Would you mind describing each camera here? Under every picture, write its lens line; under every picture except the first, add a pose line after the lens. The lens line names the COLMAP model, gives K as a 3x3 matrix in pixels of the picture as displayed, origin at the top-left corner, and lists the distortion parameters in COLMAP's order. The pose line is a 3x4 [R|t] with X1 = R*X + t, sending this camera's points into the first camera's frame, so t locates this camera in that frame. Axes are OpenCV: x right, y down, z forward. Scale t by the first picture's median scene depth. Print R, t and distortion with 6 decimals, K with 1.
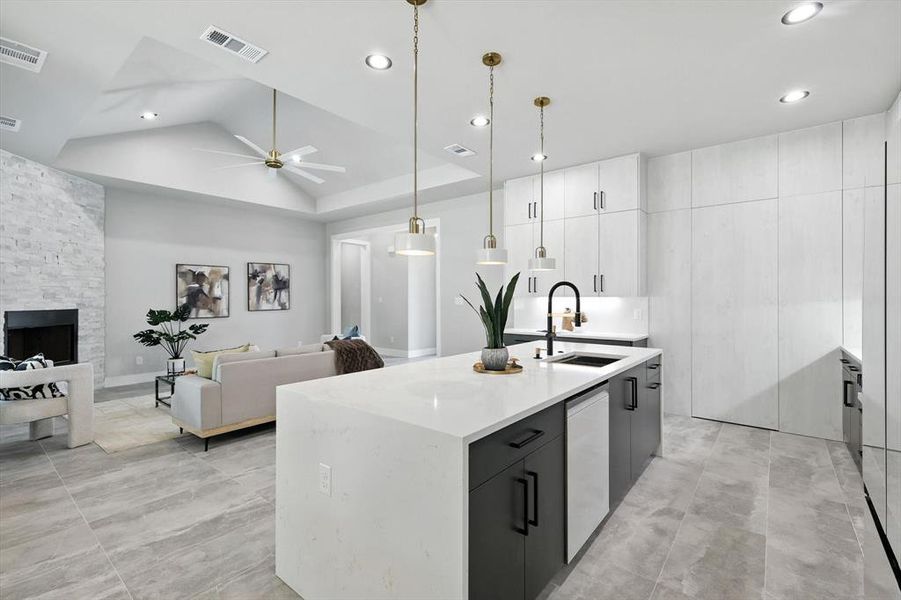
lens RADIAL K [[403.3, 0, 448.5], [0, 403.3, 296.0], [0, 0, 1]] dist [0.003967, 0.000676]
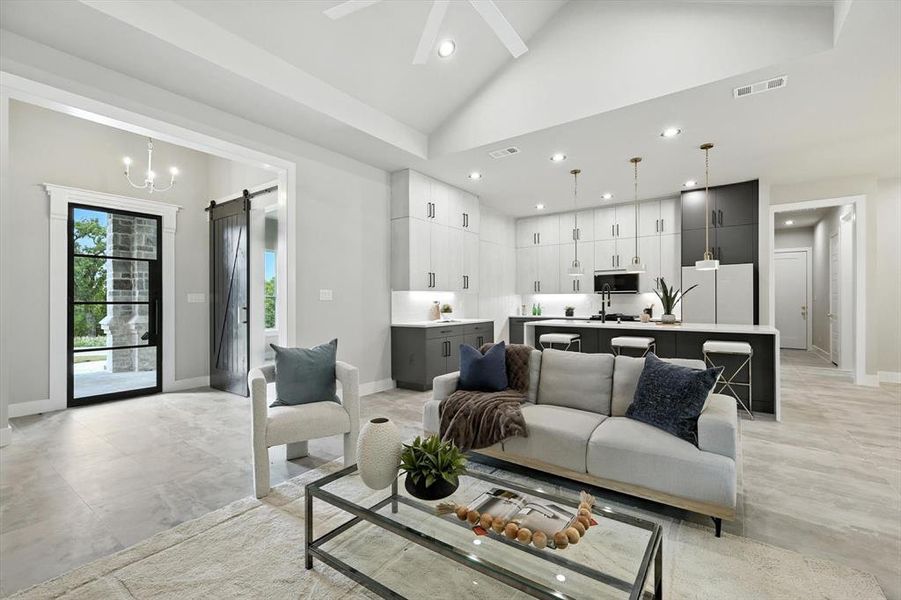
lens RADIAL K [[403.3, 0, 452.2], [0, 403.3, 299.1], [0, 0, 1]] dist [0.003967, 0.000676]
pose [[-0.072765, 0.003480, 0.997343, -0.912506], [-0.003220, 0.999988, -0.003724, 0.027582], [-0.997344, -0.003483, -0.072753, 1.087668]]
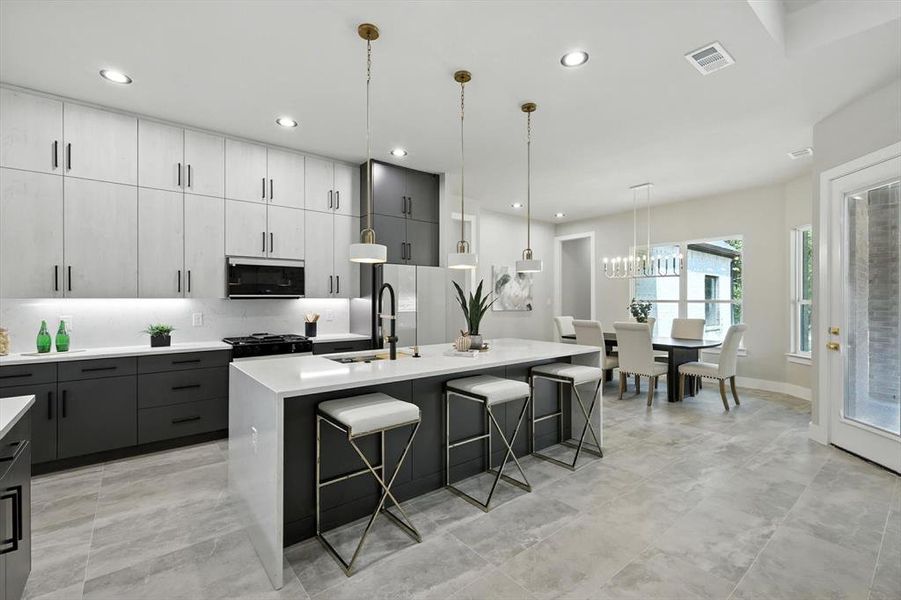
lens RADIAL K [[394.6, 0, 450.1], [0, 394.6, 299.7], [0, 0, 1]] dist [0.003662, -0.000834]
pose [[-0.979242, 0.000644, 0.202693, -0.040469], [-0.000578, 0.999982, -0.005972, 0.006028], [-0.202693, -0.005965, -0.979224, 1.120312]]
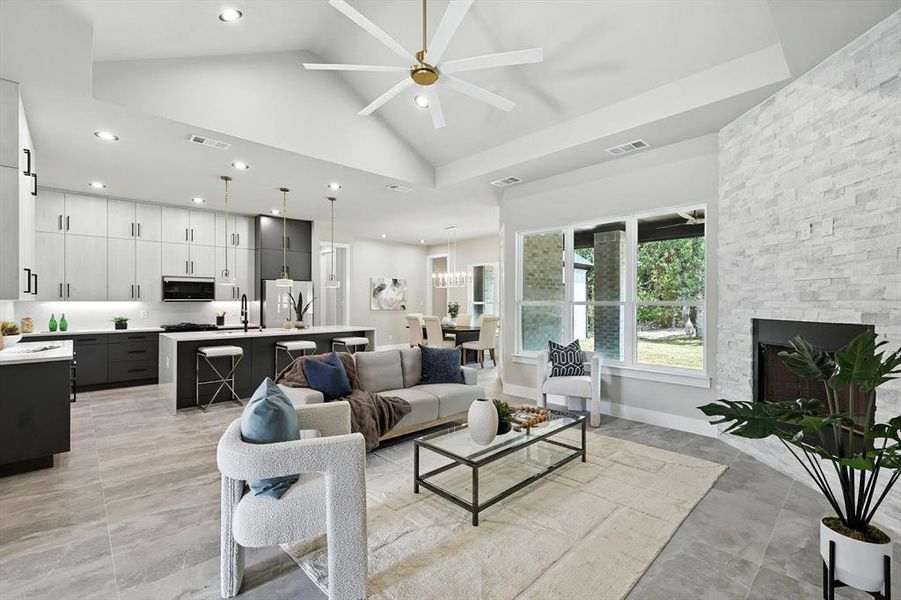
lens RADIAL K [[394.6, 0, 450.4], [0, 394.6, 300.8], [0, 0, 1]] dist [0.003662, -0.000834]
pose [[-0.992116, 0.001746, 0.125308, -0.560653], [0.000605, 0.999958, -0.009142, 0.009641], [-0.125318, -0.008994, -0.992076, 1.625623]]
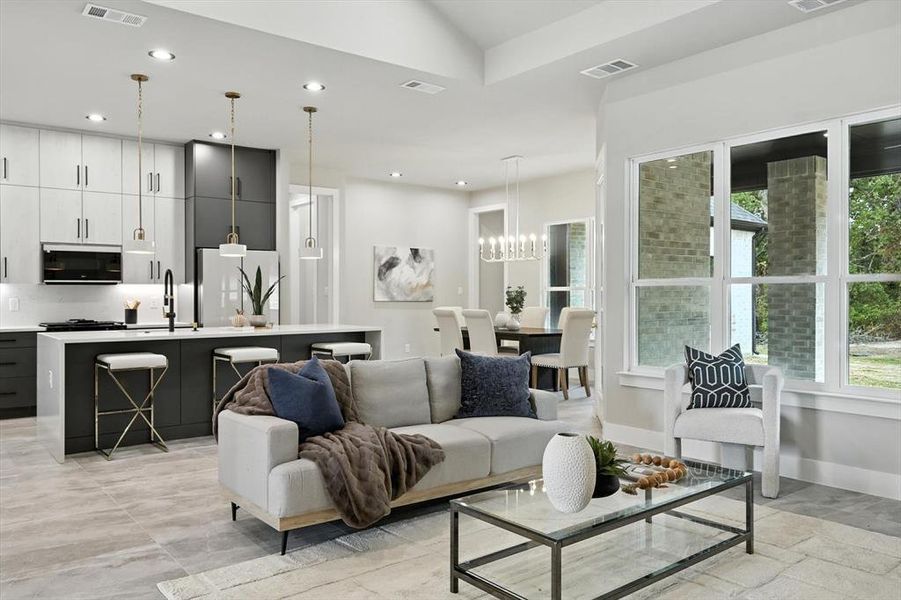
lens RADIAL K [[679.9, 0, 448.8], [0, 679.9, 296.1], [0, 0, 1]] dist [0.001512, 0.001490]
pose [[-0.977157, 0.003227, 0.212494, -0.558828], [0.002347, 0.999988, -0.004392, 0.032310], [-0.212506, -0.003793, -0.977152, 1.627771]]
